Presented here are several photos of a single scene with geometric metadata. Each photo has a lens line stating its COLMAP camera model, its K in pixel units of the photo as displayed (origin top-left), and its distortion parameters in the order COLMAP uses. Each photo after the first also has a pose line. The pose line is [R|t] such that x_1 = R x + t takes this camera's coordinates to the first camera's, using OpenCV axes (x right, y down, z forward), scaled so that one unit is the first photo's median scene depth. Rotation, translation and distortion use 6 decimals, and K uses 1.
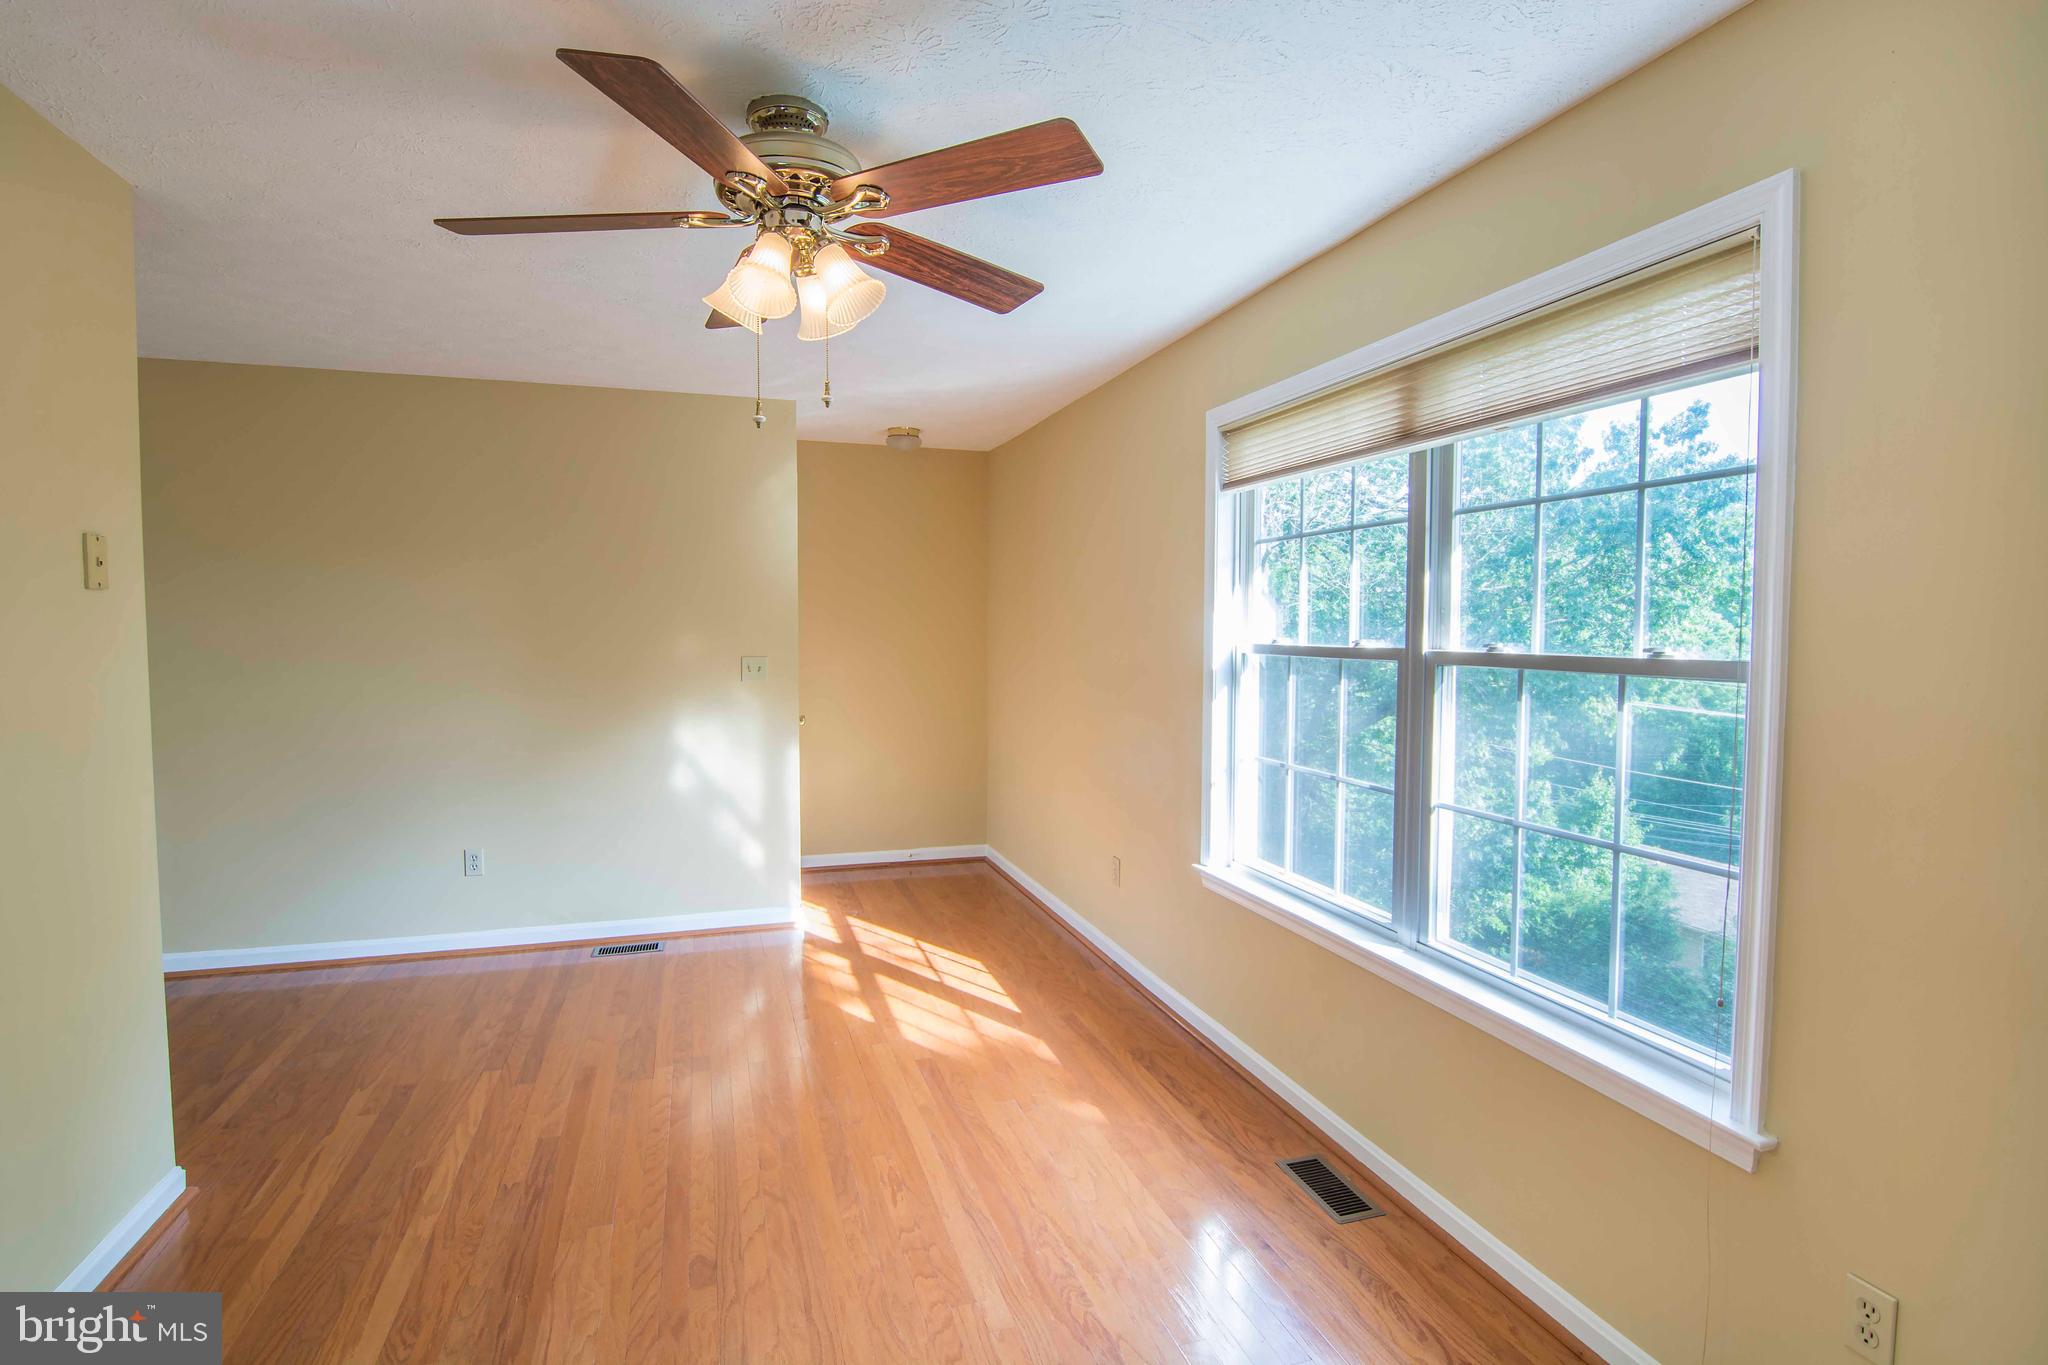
lens RADIAL K [[995.4, 0, 1021.7], [0, 995.4, 677.9], [0, 0, 1]] dist [-0.003417, -0.012600]
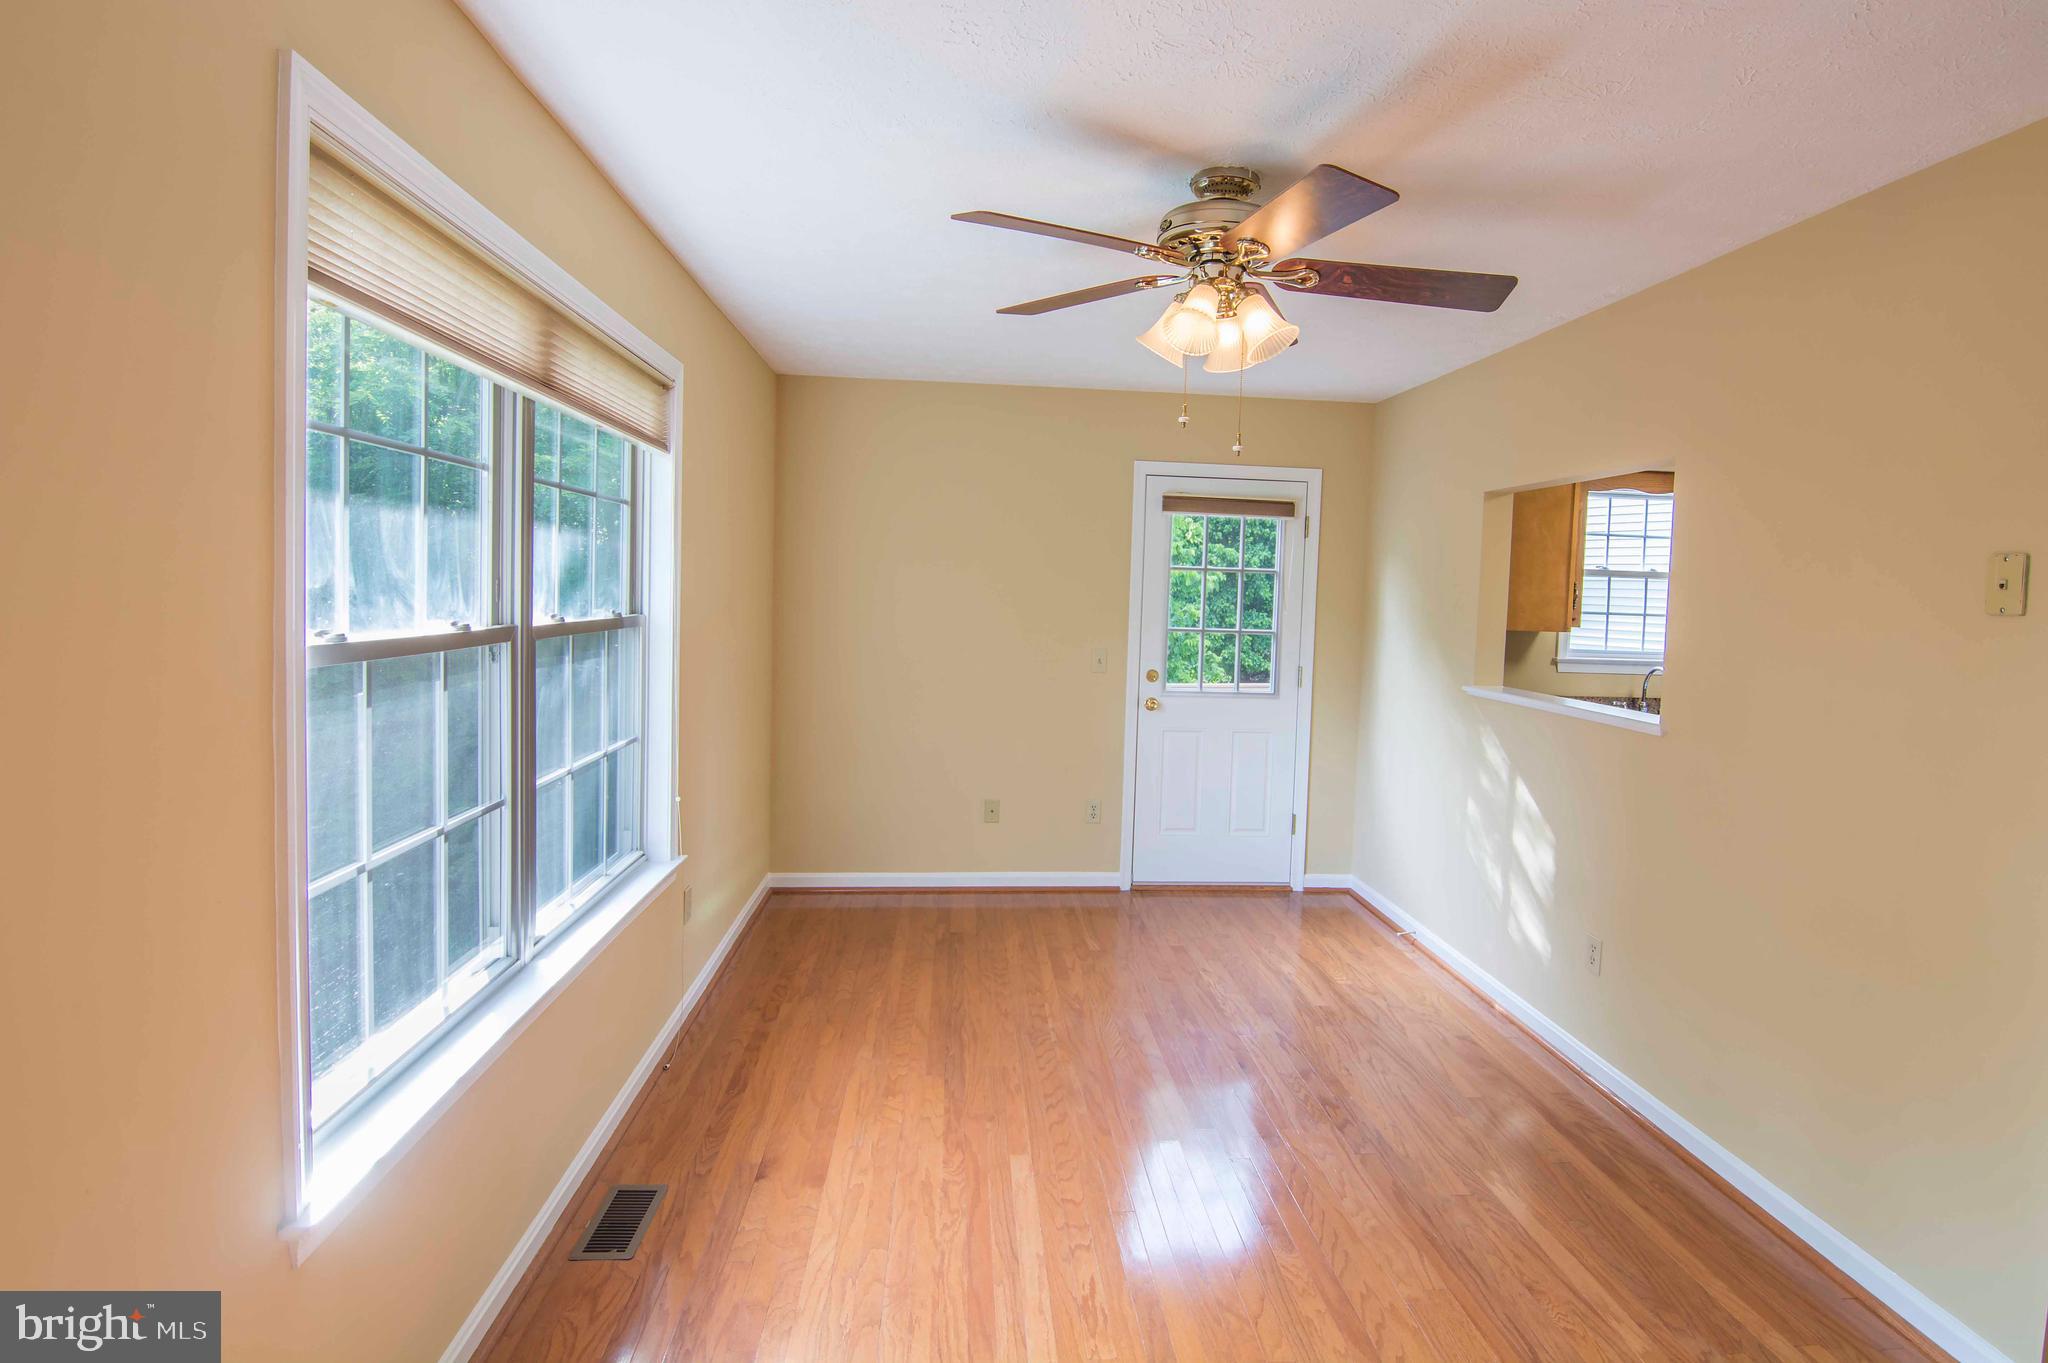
lens RADIAL K [[995.4, 0, 1021.7], [0, 995.4, 676.9], [0, 0, 1]] dist [-0.003417, -0.012600]
pose [[-0.968322, -0.050044, 0.244637, -0.261403], [-0.018224, 0.991262, 0.130644, -0.116531], [-0.249037, 0.122047, -0.960773, 1.838329]]
